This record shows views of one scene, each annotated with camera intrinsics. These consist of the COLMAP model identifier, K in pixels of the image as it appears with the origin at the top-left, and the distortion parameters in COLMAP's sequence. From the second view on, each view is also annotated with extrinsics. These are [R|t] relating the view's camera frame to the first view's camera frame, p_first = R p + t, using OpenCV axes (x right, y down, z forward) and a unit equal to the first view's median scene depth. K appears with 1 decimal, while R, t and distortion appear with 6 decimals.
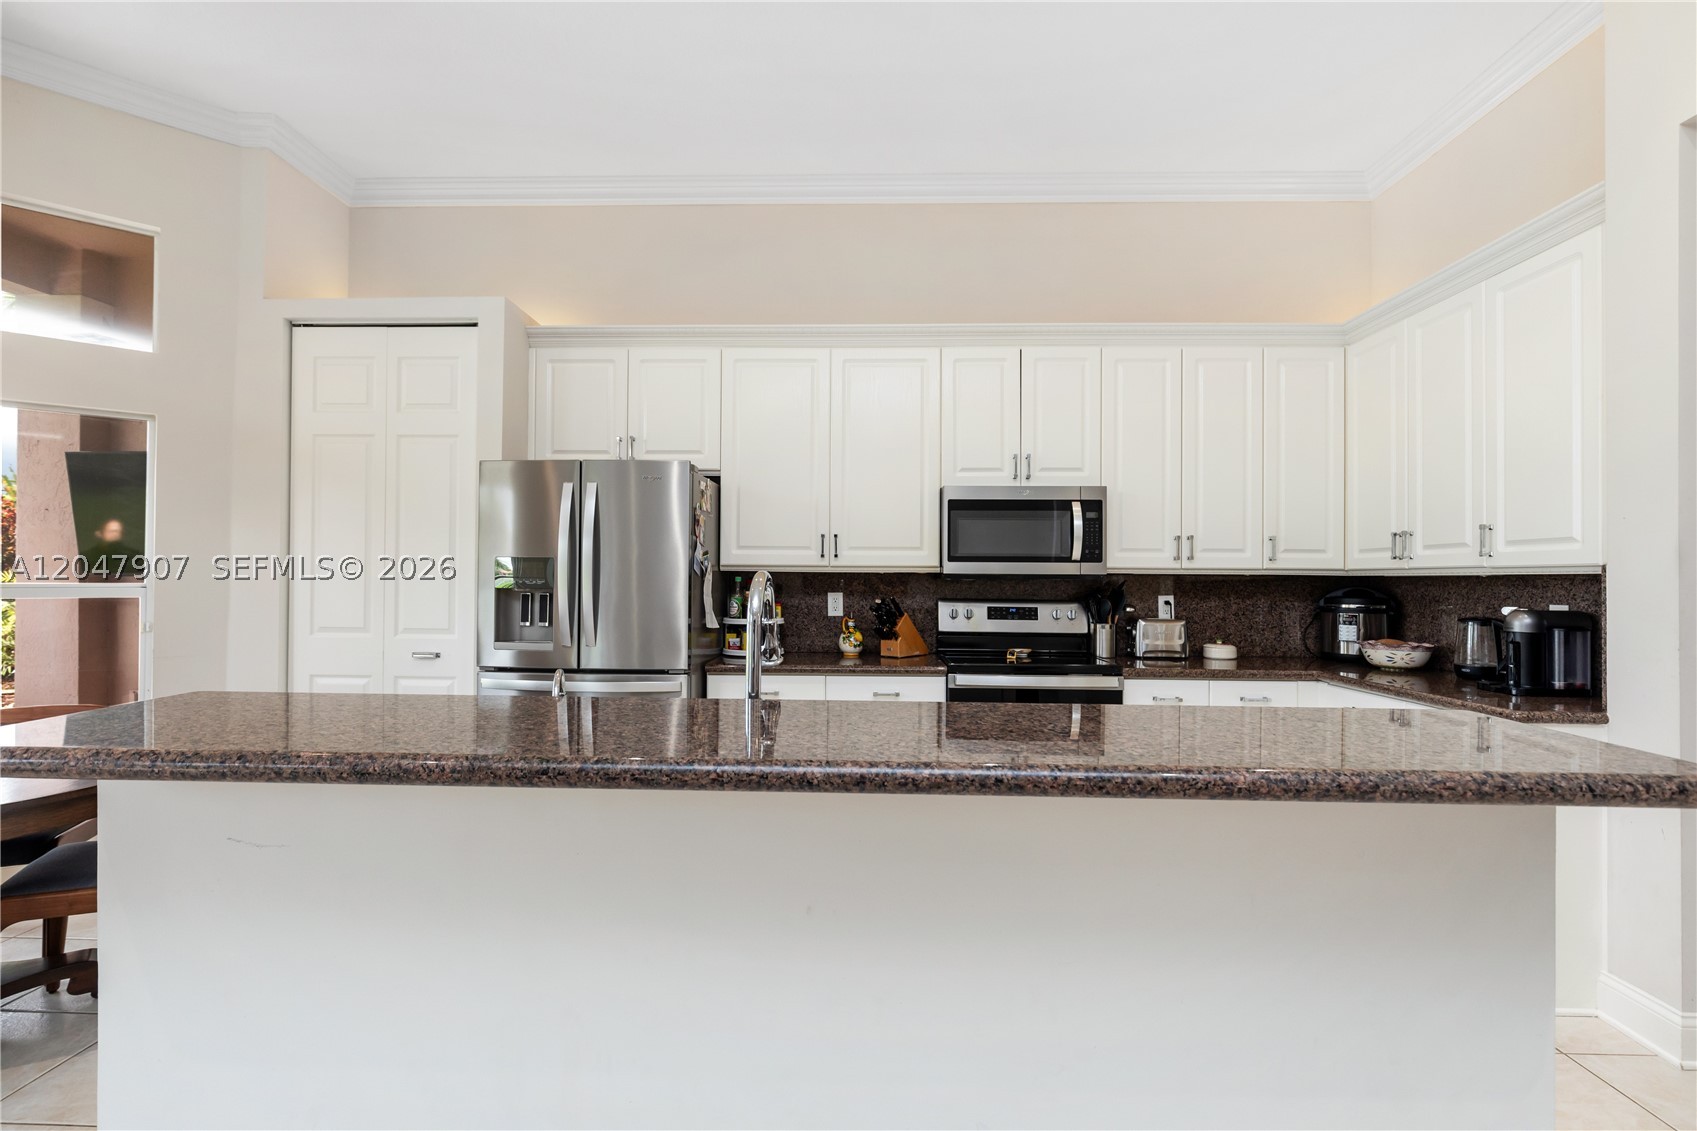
lens RADIAL K [[777.8, 0, 849.1], [0, 777.8, 575.4], [0, 0, 1]] dist [0.000220, -0.000316]
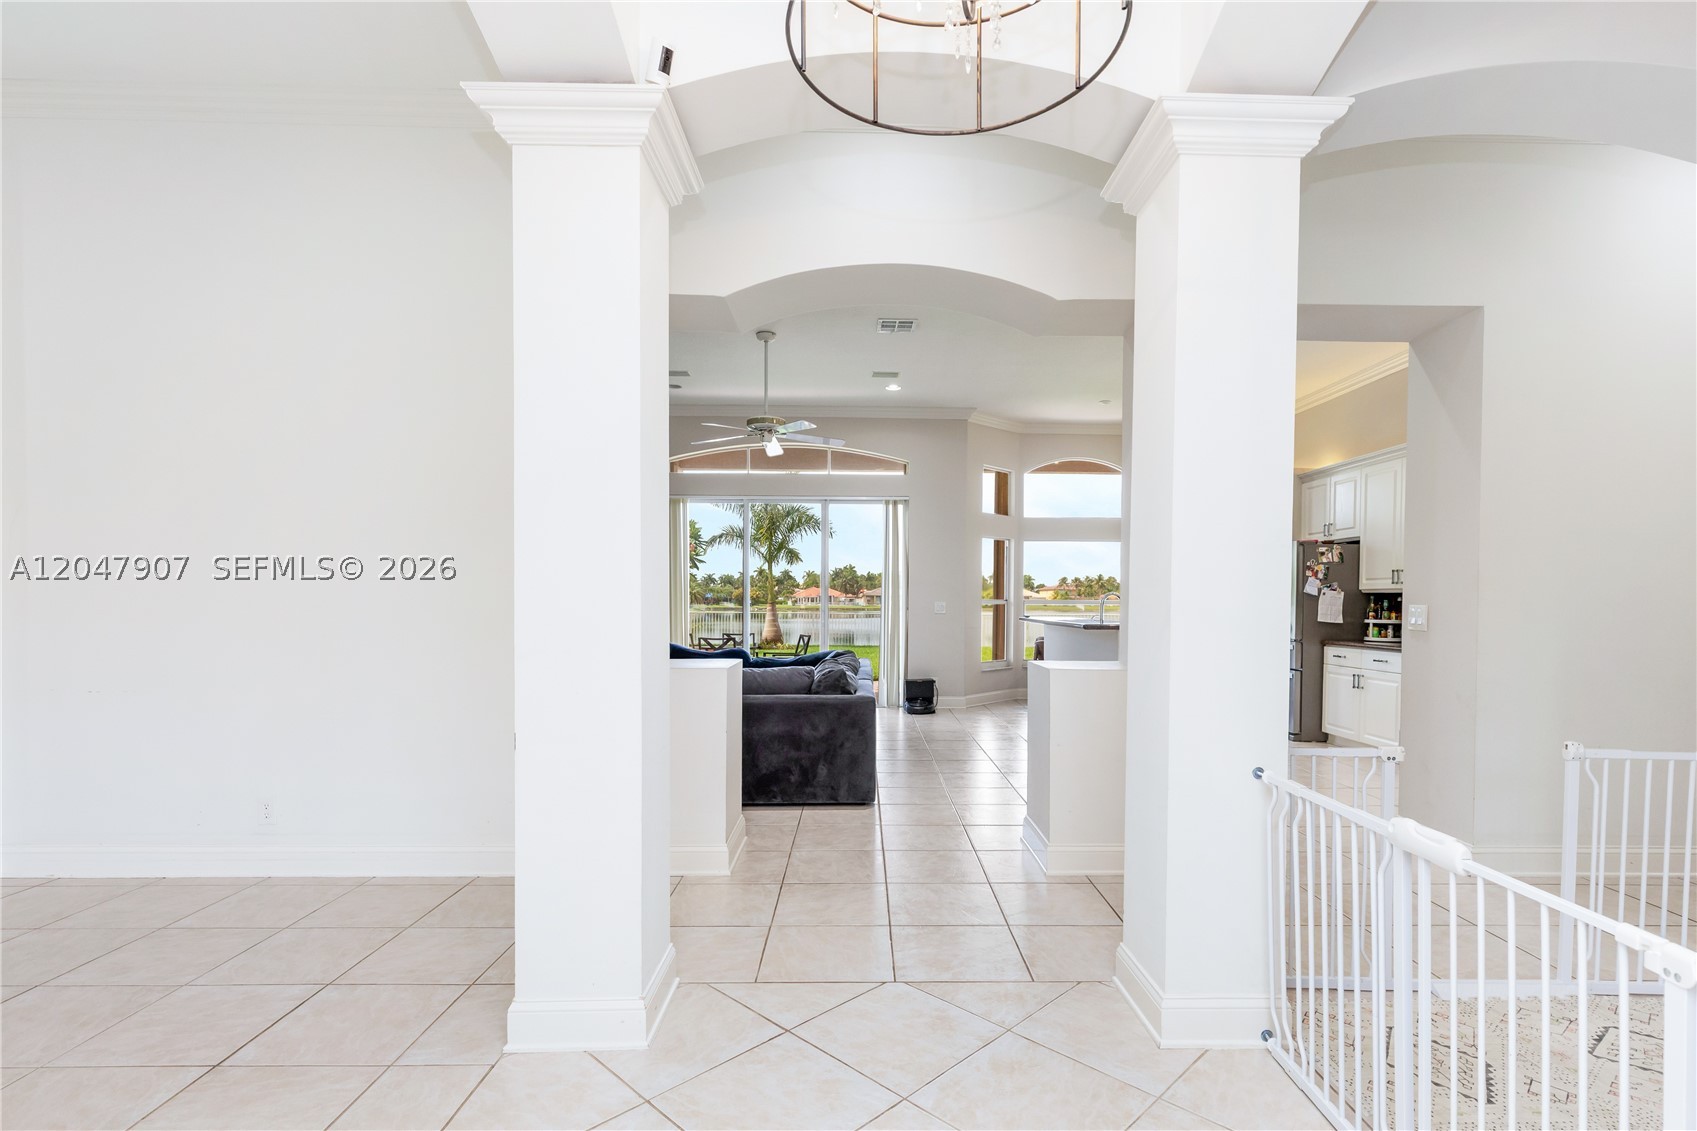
lens RADIAL K [[827.1, 0, 867.2], [0, 827.1, 617.1], [0, 0, 1]] dist [0.001307, -0.000043]
pose [[0.043210, 0.013425, -0.998976, 1.698330], [0.003353, 0.999902, 0.013582, 0.020755], [0.999060, -0.003936, 0.043160, -0.222788]]
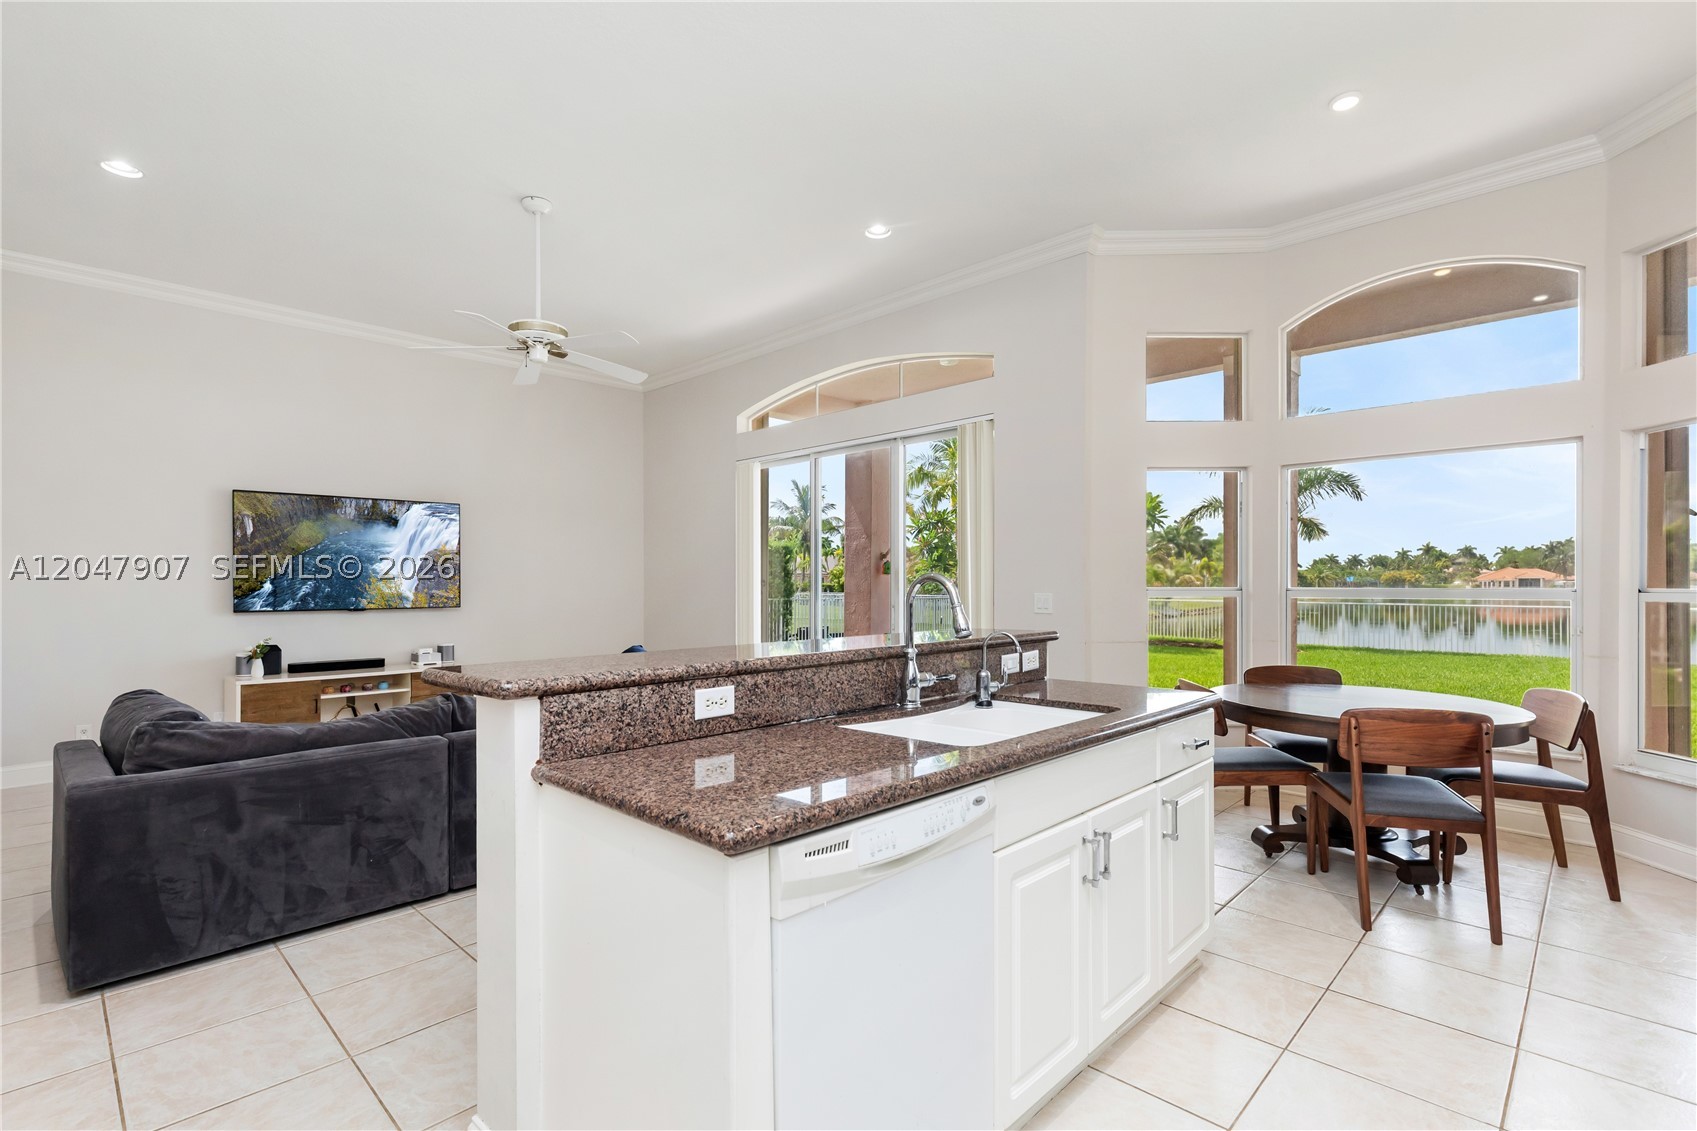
lens RADIAL K [[786.6, 0, 842.7], [0, 786.6, 588.1], [0, 0, 1]] dist [0.013044, 0.000066]
pose [[-0.675762, -0.002492, -0.737116, 0.445084], [0.003196, 0.999975, -0.006310, 0.009895], [0.737113, -0.006620, -0.675737, 0.730959]]
